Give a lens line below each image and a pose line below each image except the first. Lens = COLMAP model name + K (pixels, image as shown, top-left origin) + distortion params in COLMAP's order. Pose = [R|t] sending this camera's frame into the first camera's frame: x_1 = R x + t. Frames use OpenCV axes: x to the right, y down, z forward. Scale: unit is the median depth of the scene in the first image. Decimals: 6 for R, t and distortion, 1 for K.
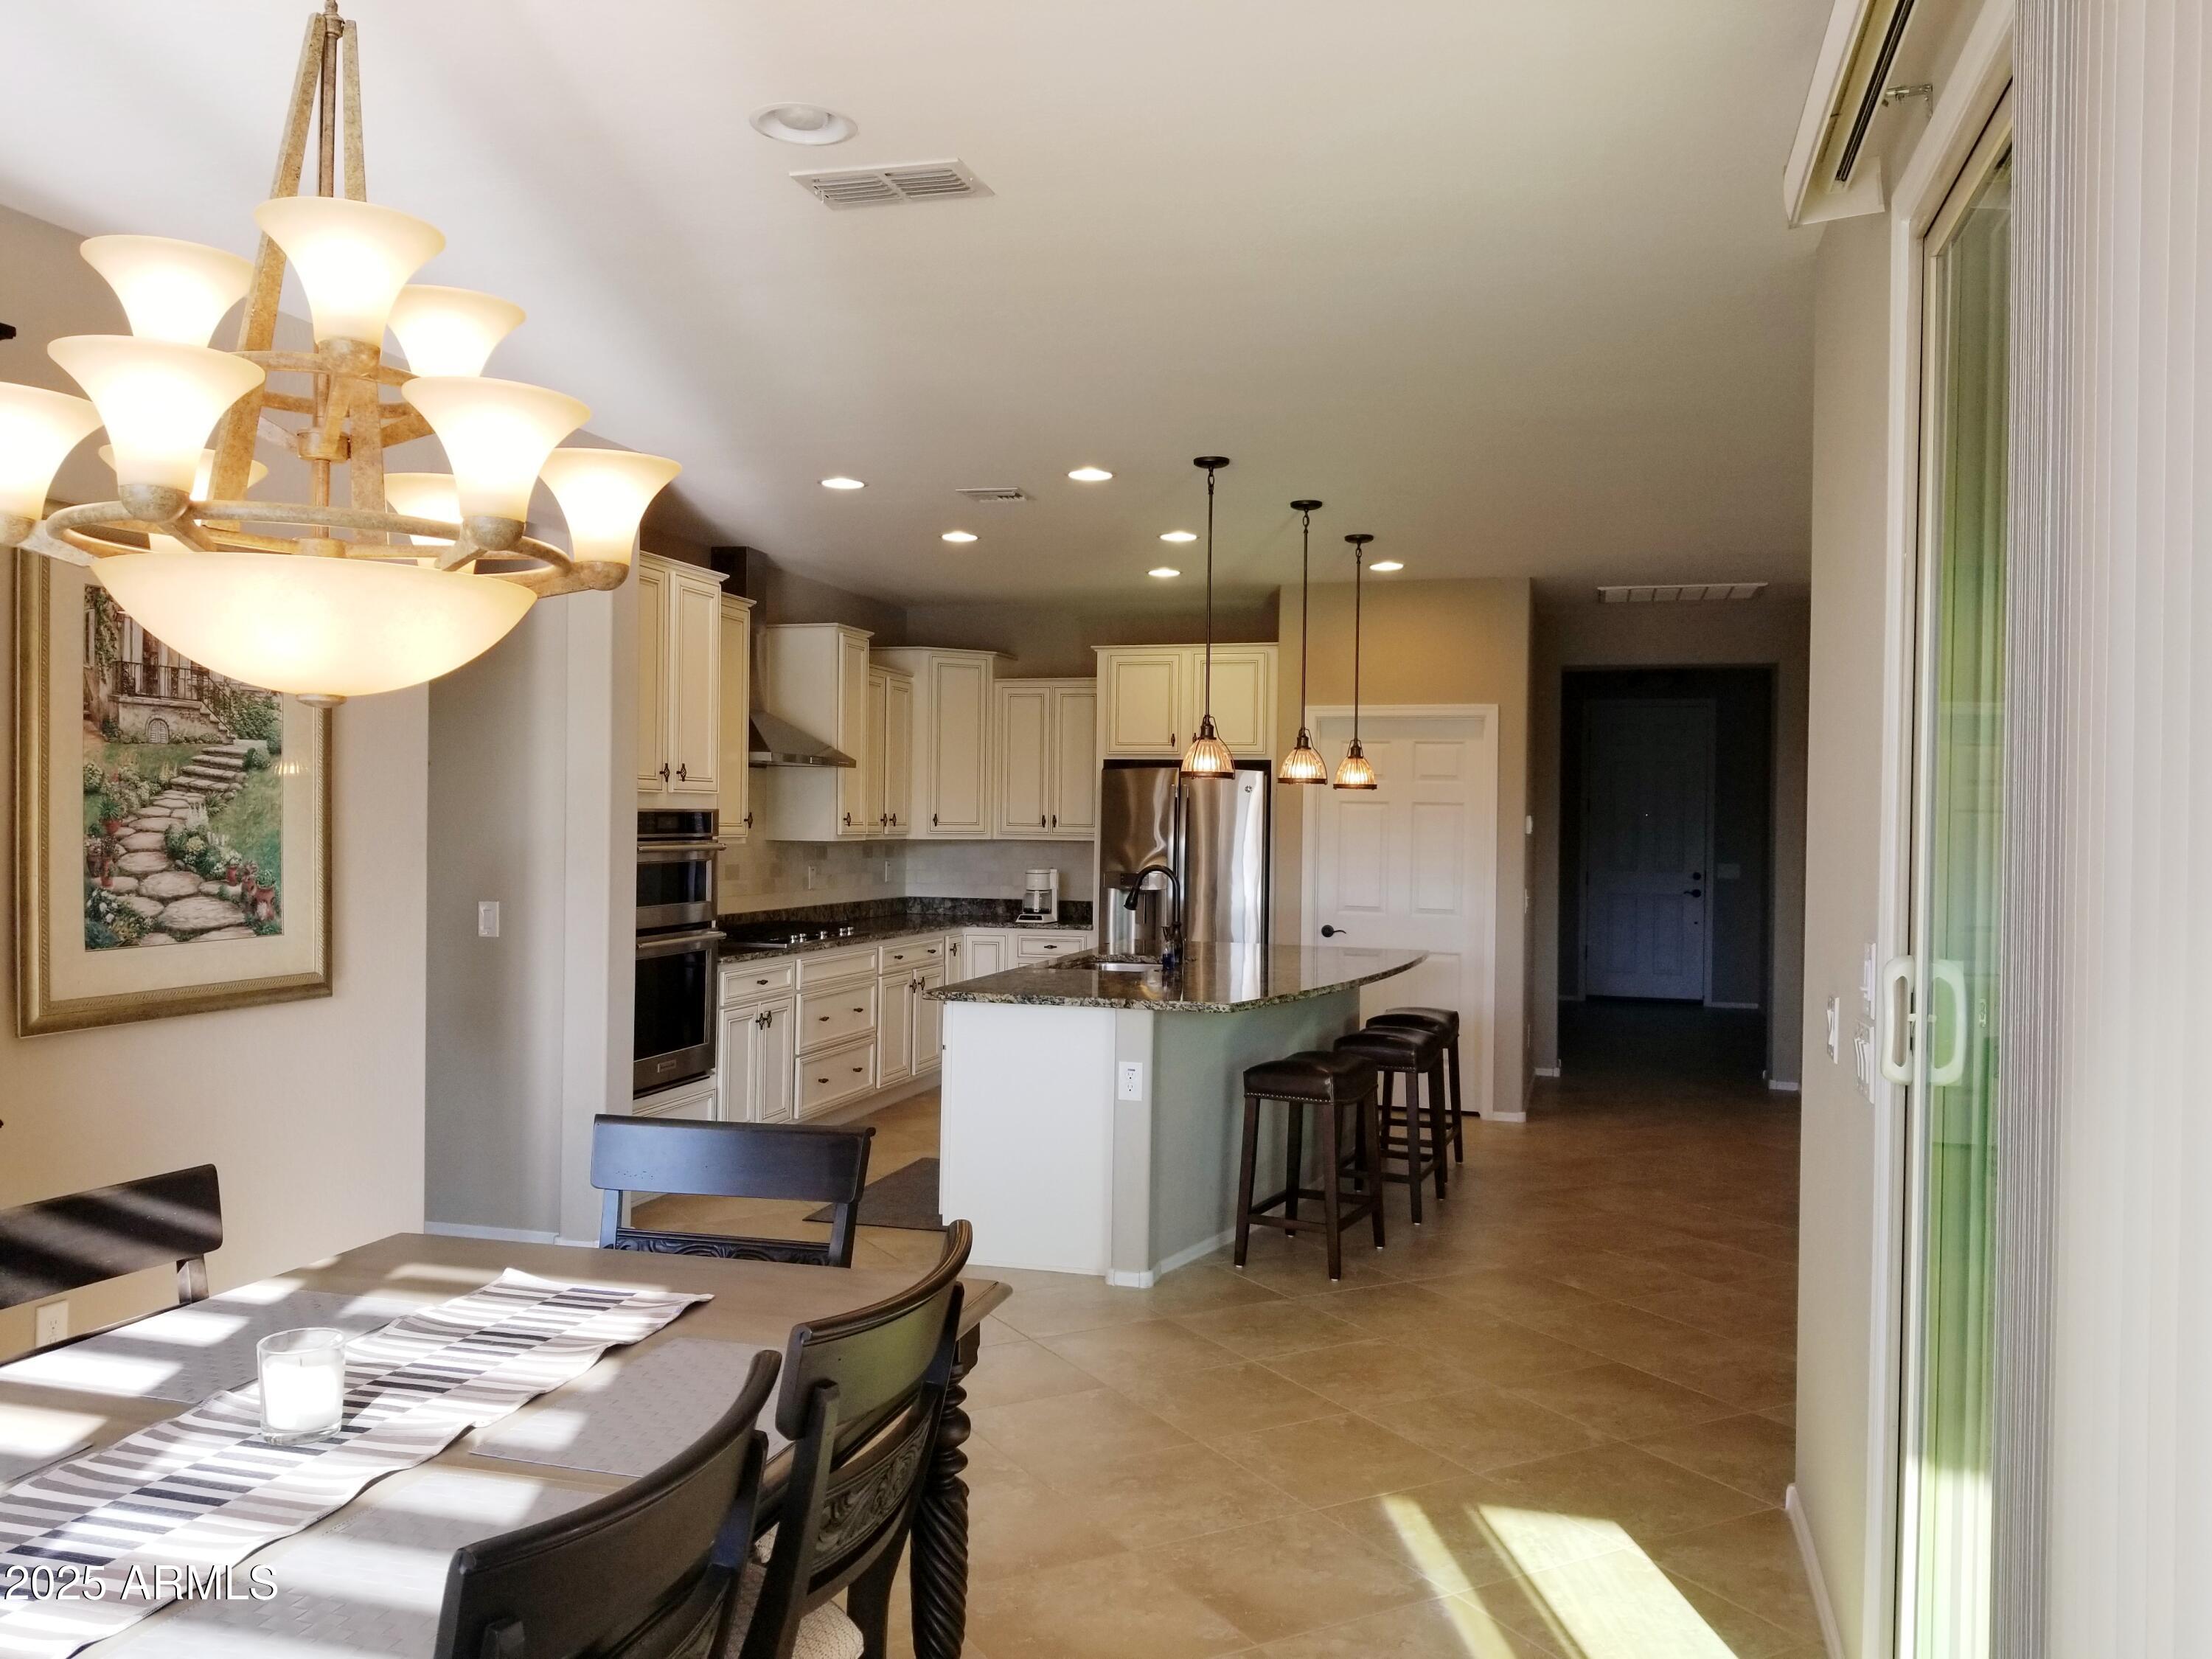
lens RADIAL K [[1701.7, 0, 1106.0], [0, 1701.7, 829.5], [0, 0, 1]] dist [0.117223, 0.000309]
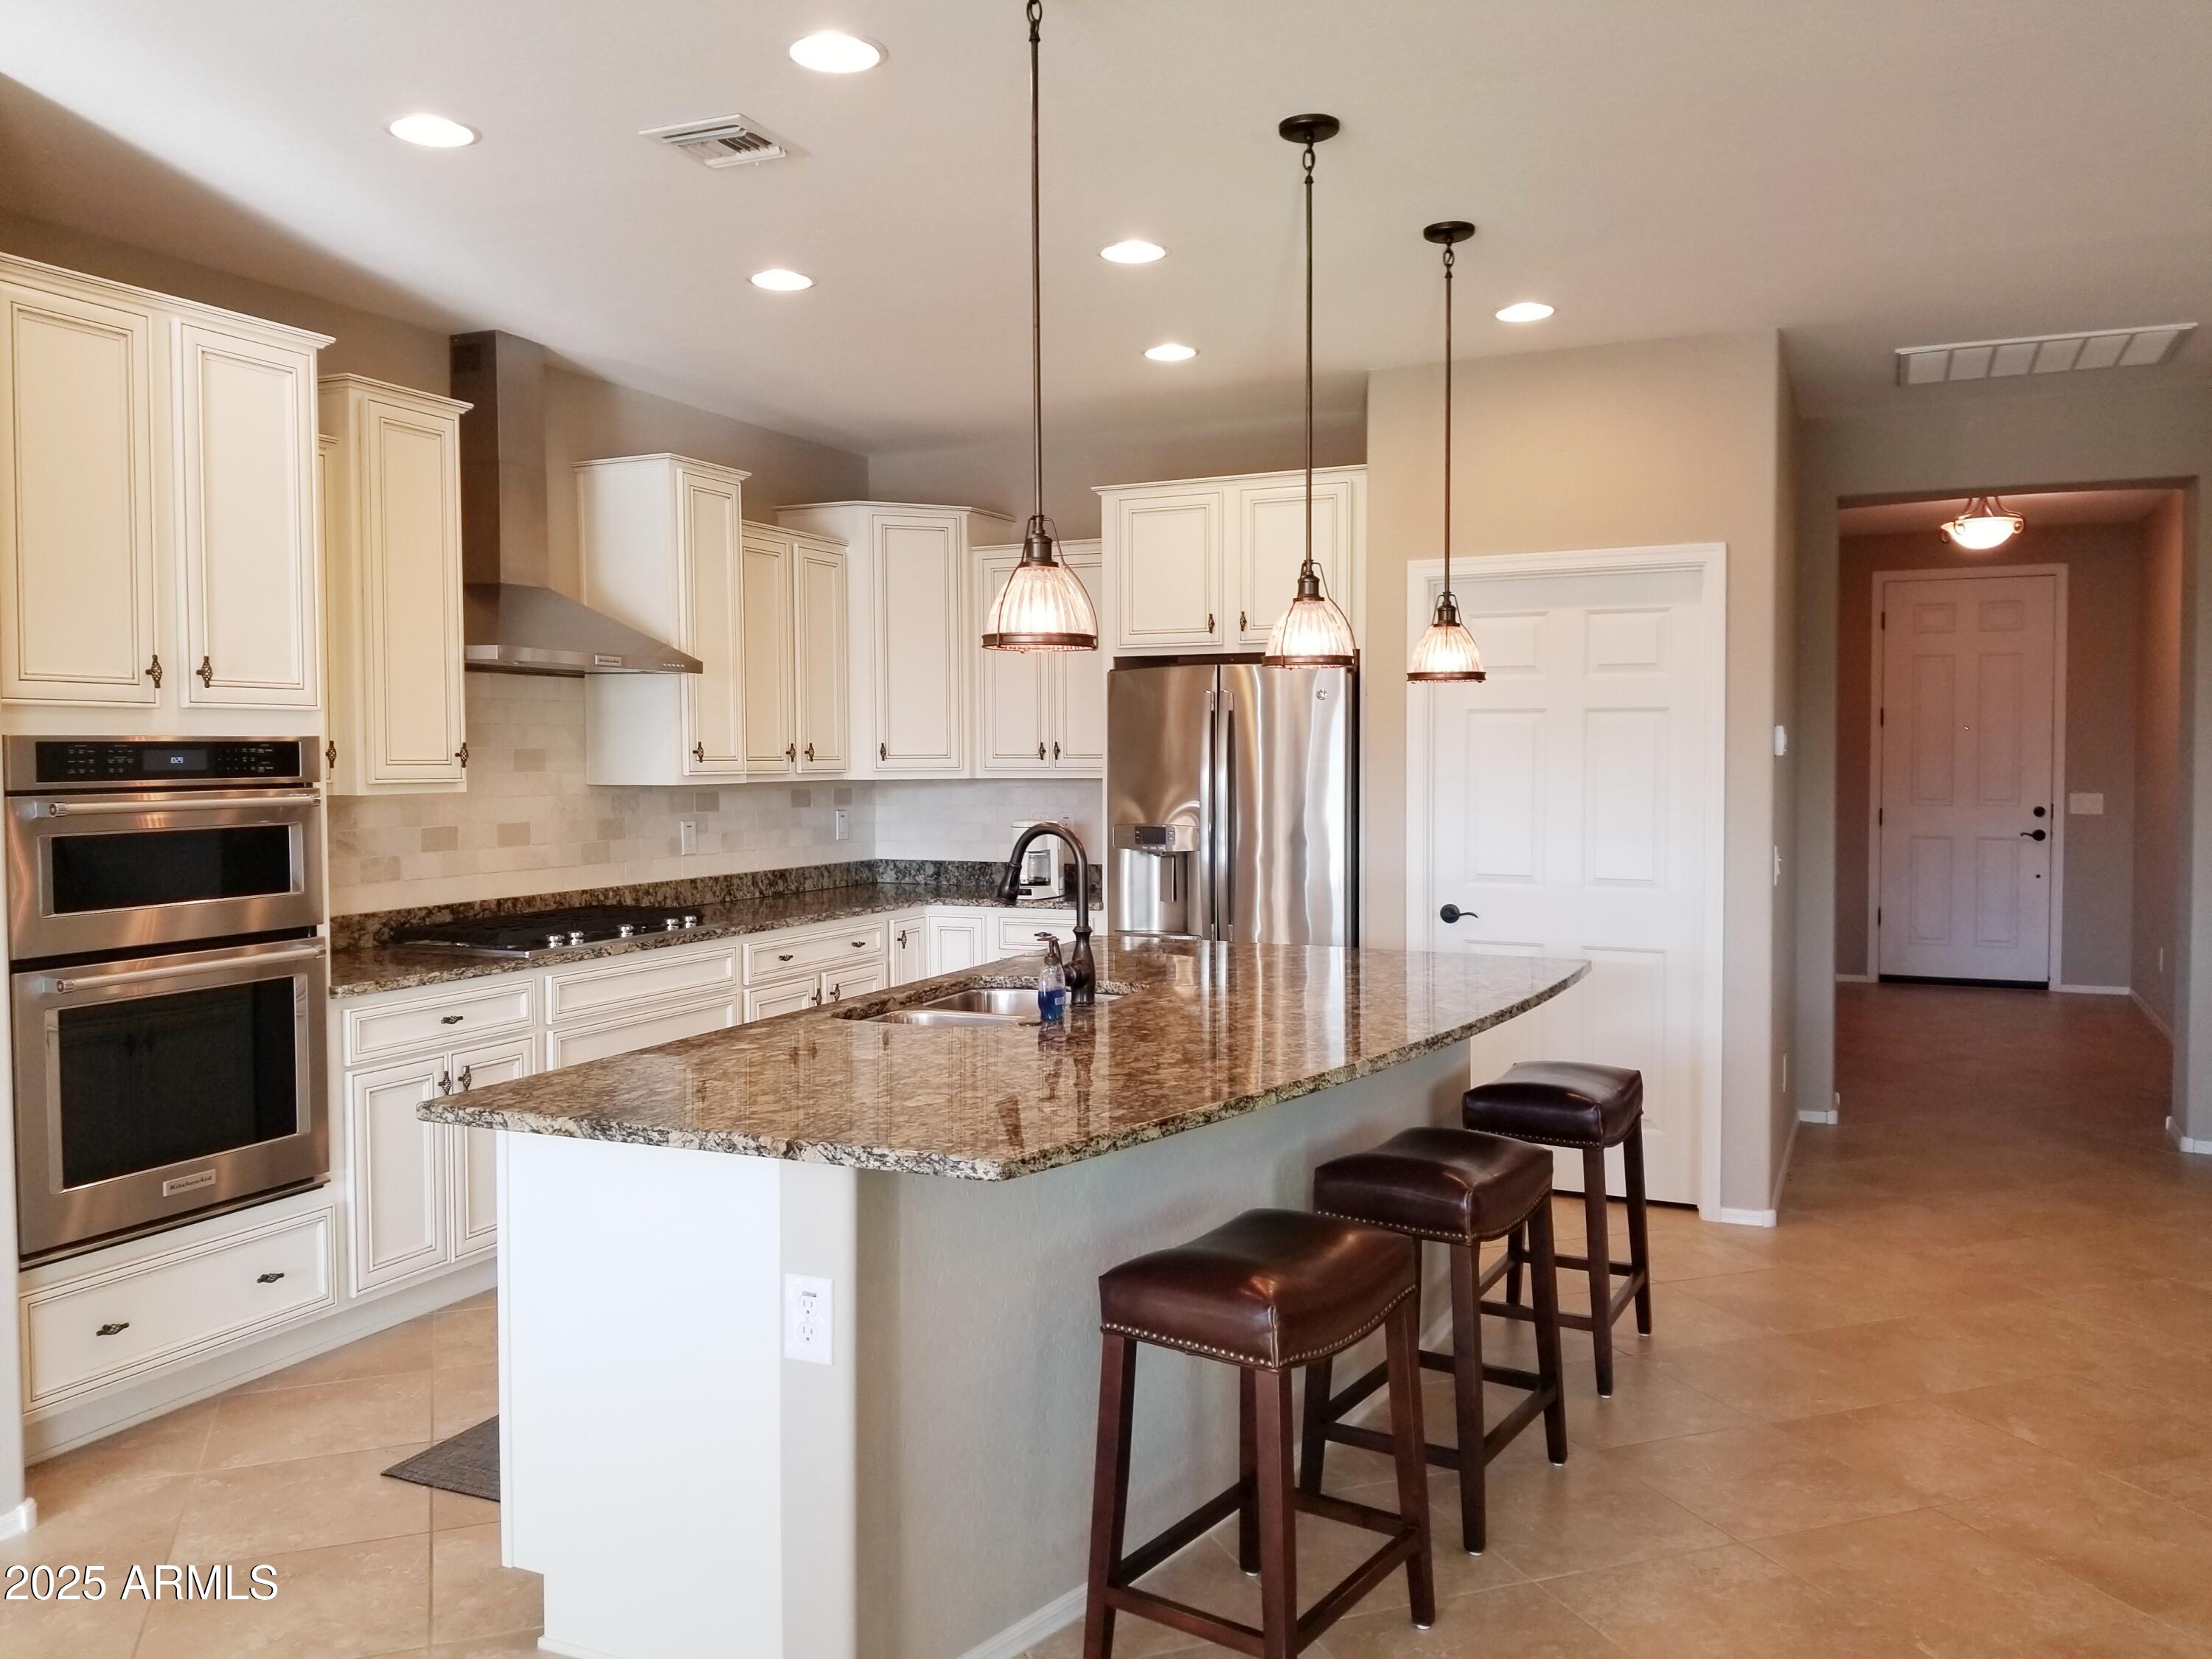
lens RADIAL K [[1652.3, 0, 1098.8], [0, 1652.3, 814.5], [0, 0, 1]] dist [0.073555, -0.094303]
pose [[0.986577, -0.012437, -0.162825, 0.101837], [0.017229, 0.999458, 0.028049, 0.002710], [0.162388, -0.030478, 0.986256, 0.367048]]
